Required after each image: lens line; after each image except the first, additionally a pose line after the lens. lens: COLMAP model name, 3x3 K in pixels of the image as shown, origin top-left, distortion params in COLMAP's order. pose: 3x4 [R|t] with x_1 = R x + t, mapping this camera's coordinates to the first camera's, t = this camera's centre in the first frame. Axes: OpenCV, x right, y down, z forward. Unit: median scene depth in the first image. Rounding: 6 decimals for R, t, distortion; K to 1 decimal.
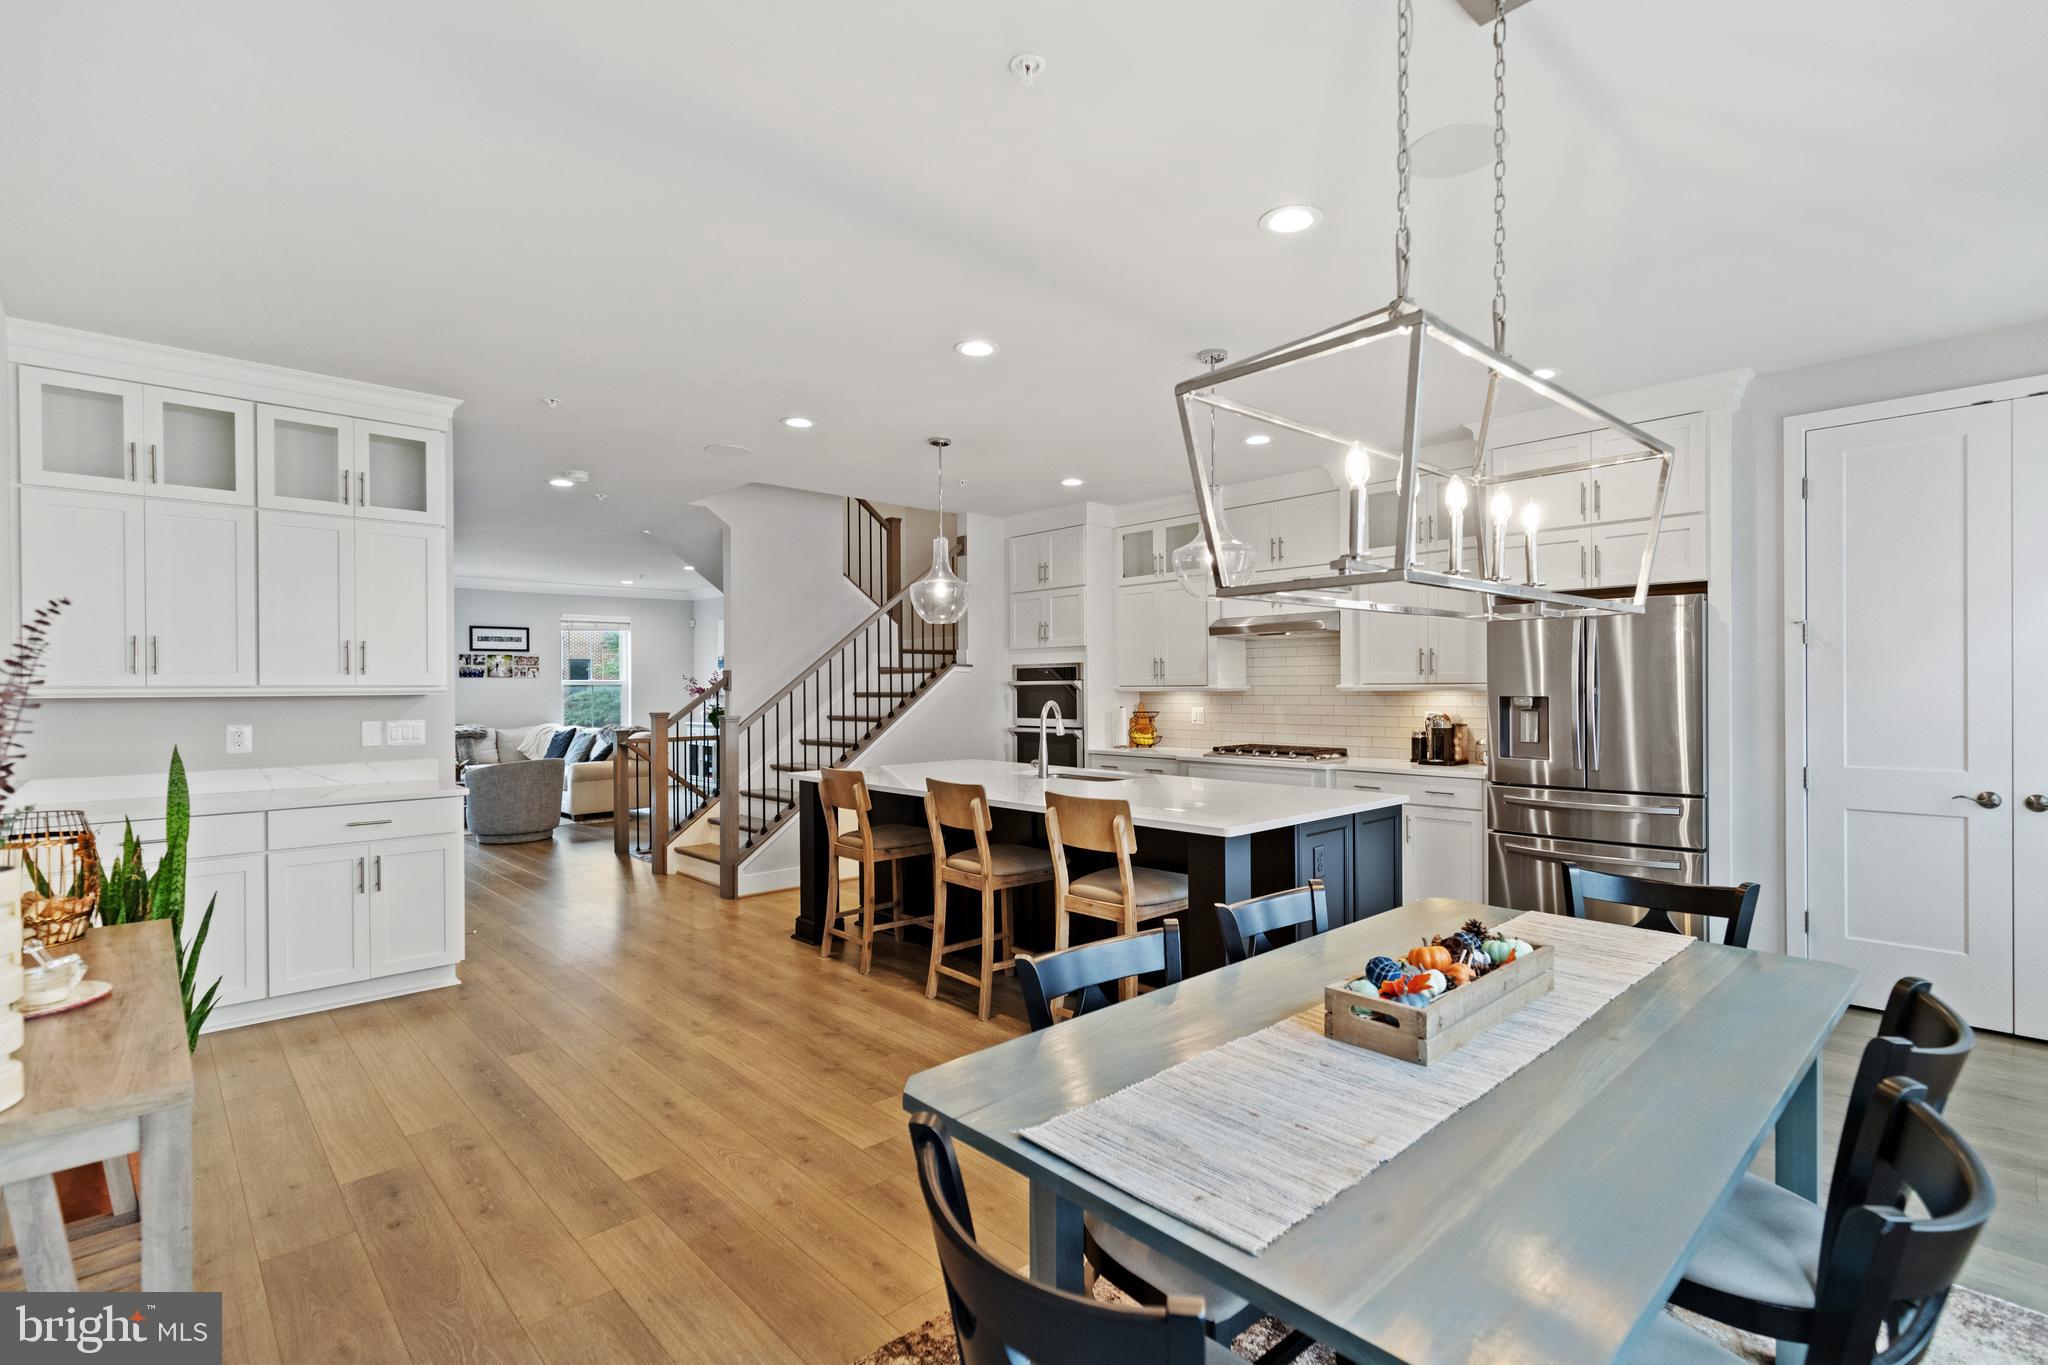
lens RADIAL K [[938.7, 0, 1023.9], [0, 938.7, 686.7], [0, 0, 1]] dist [0.008536, -0.003250]
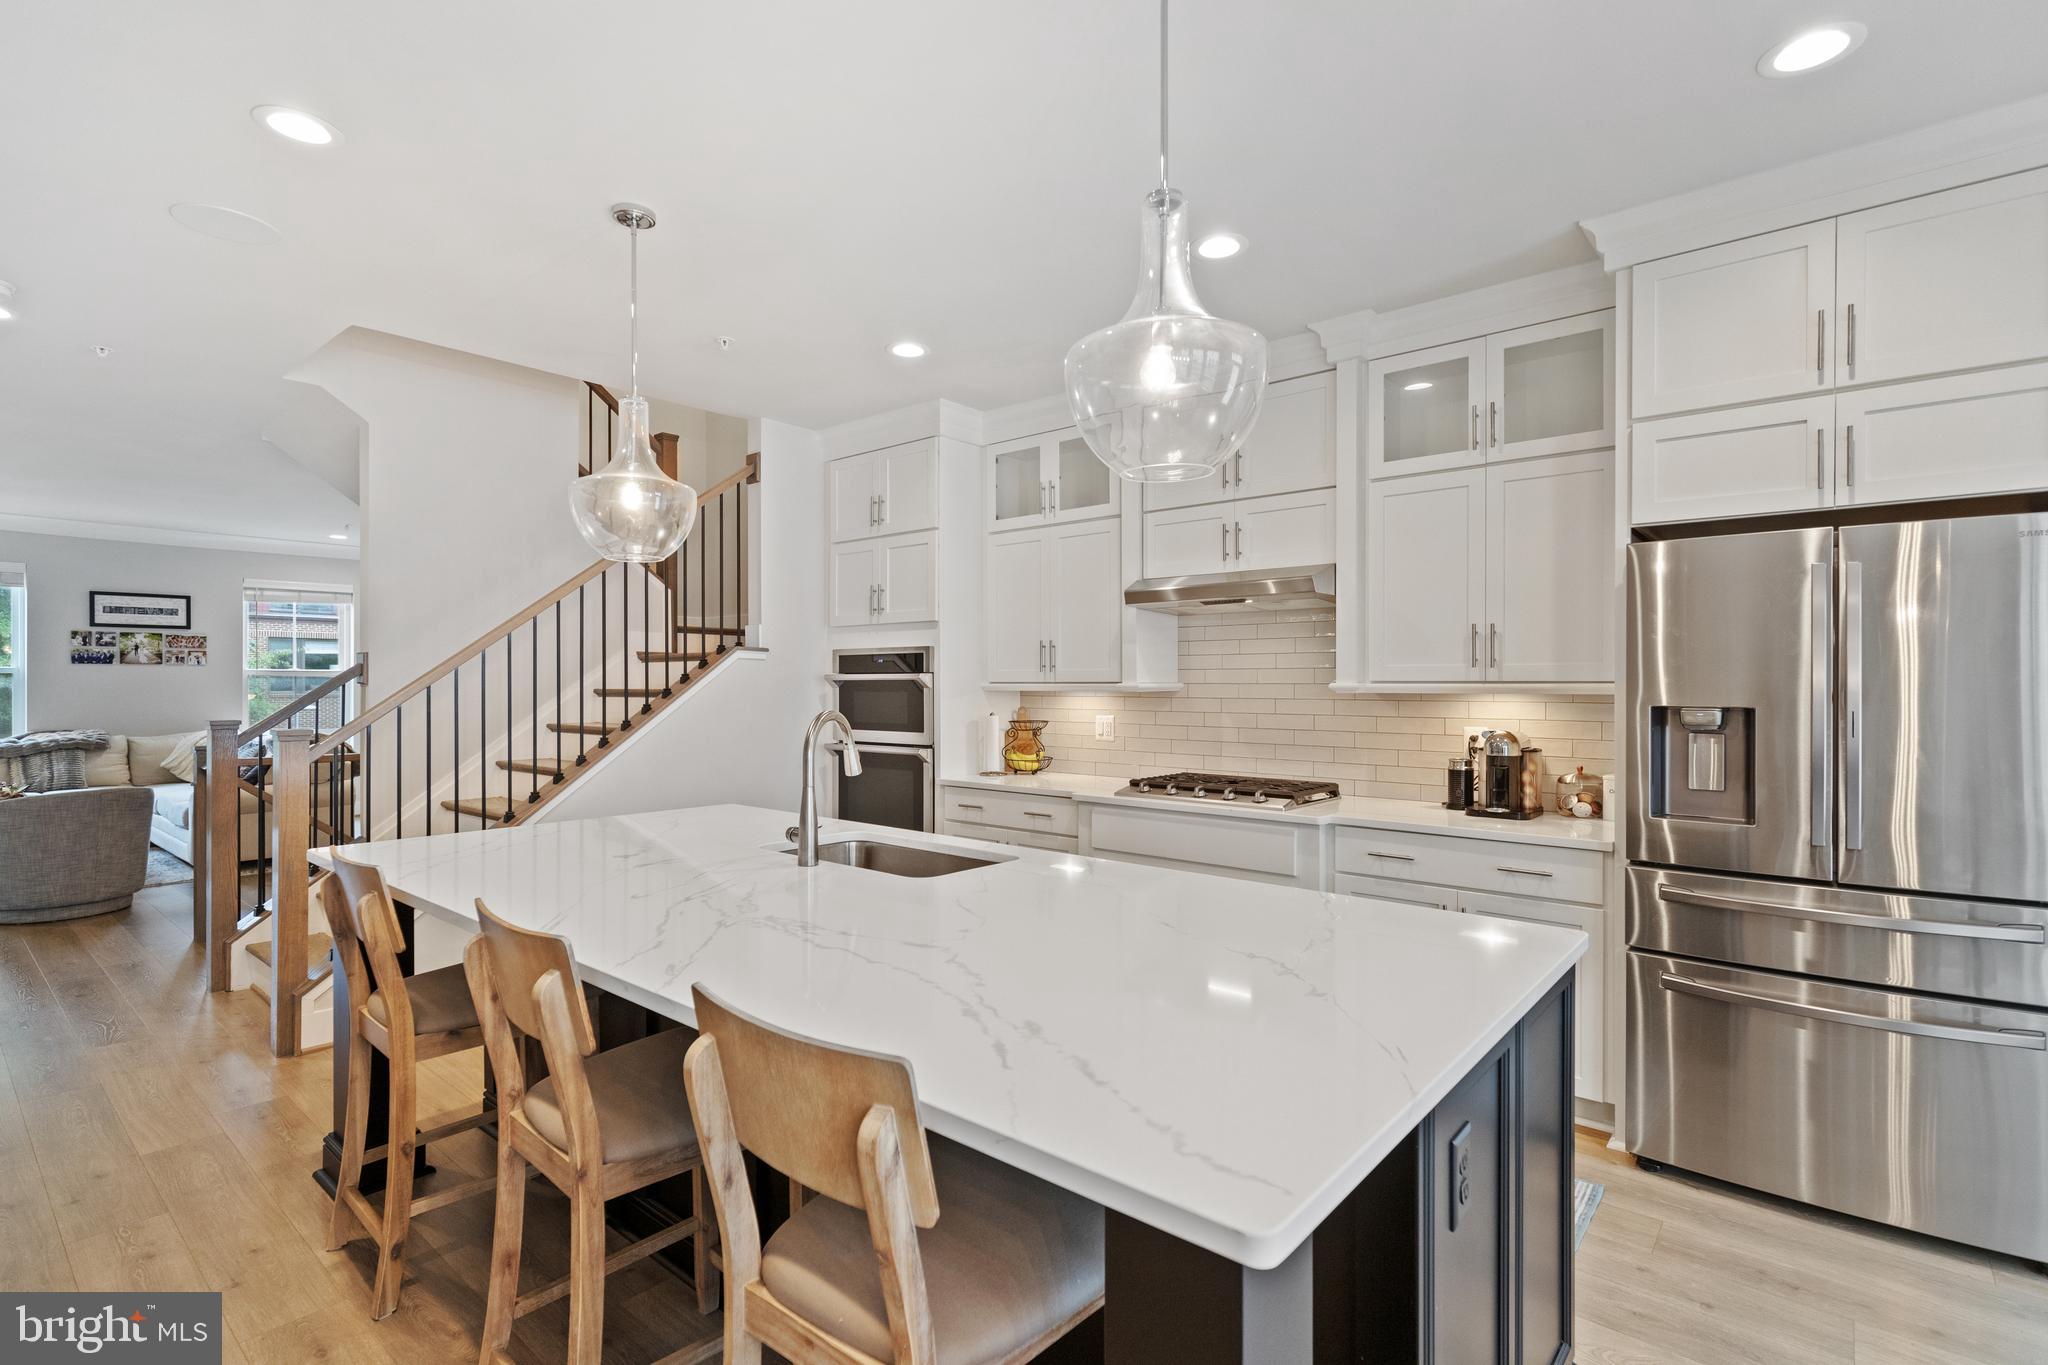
lens RADIAL K [[961.8, 0, 1024.0], [0, 961.8, 682.5], [0, 0, 1]] dist [0.004542, 0.000169]
pose [[0.994112, 0.007857, 0.108072, 0.055776], [-0.007716, 0.999969, -0.001719, 0.000294], [-0.108083, 0.000875, 0.994142, 0.338066]]
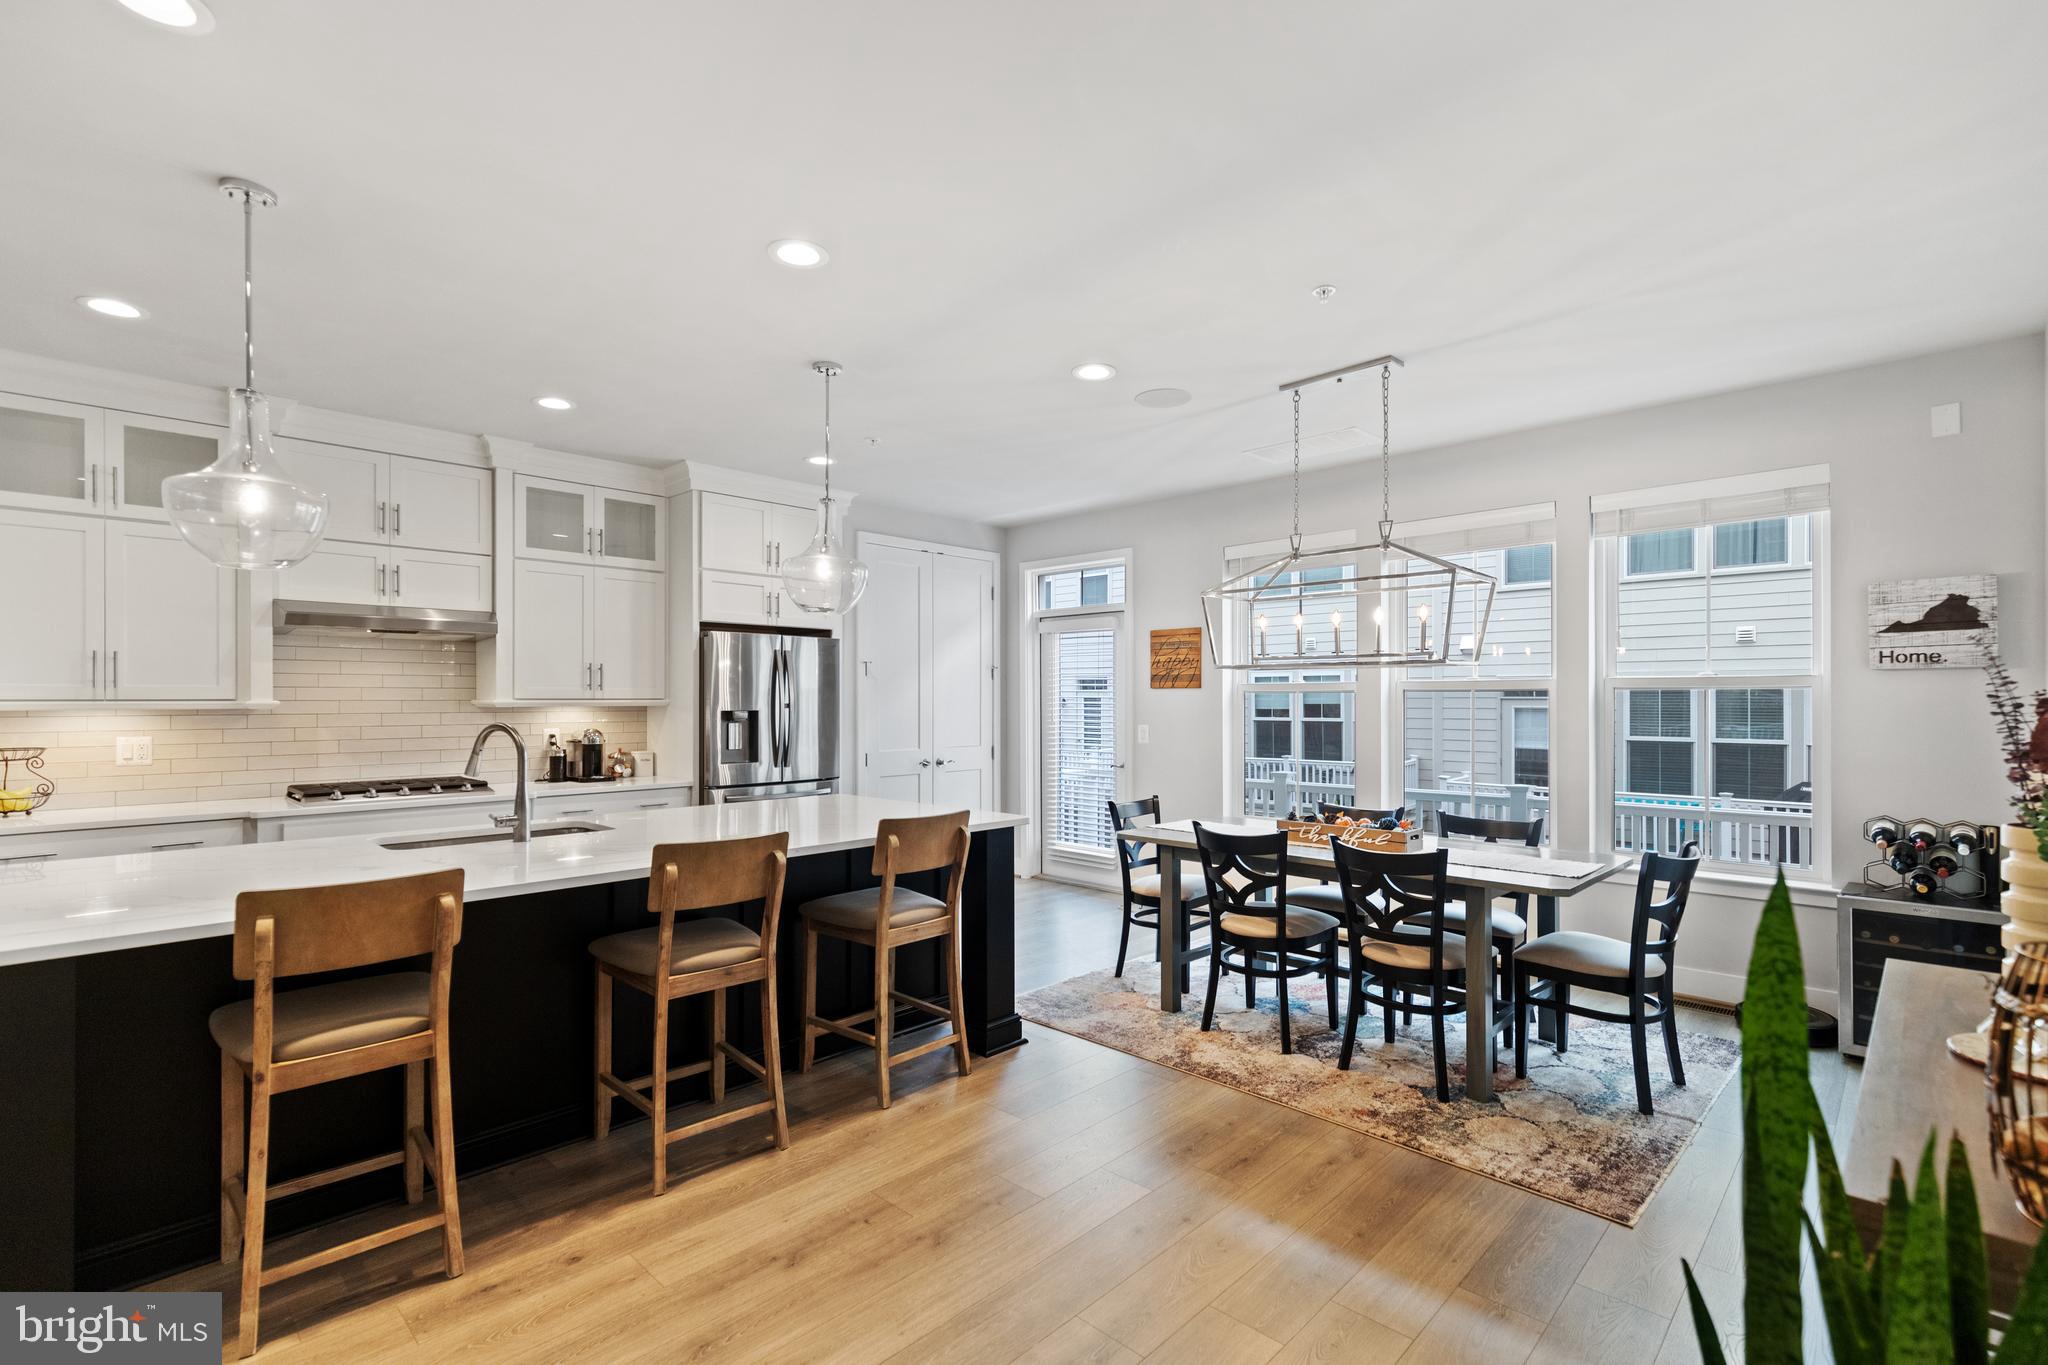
lens RADIAL K [[929.8, 0, 1025.2], [0, 929.8, 698.0], [0, 0, 1]] dist [0.008523, -0.000326]
pose [[-0.044350, 0.007170, 0.998990, -0.454328], [0.000111, 0.999974, -0.007173, 0.001926], [-0.999016, -0.000207, -0.044350, 0.480594]]
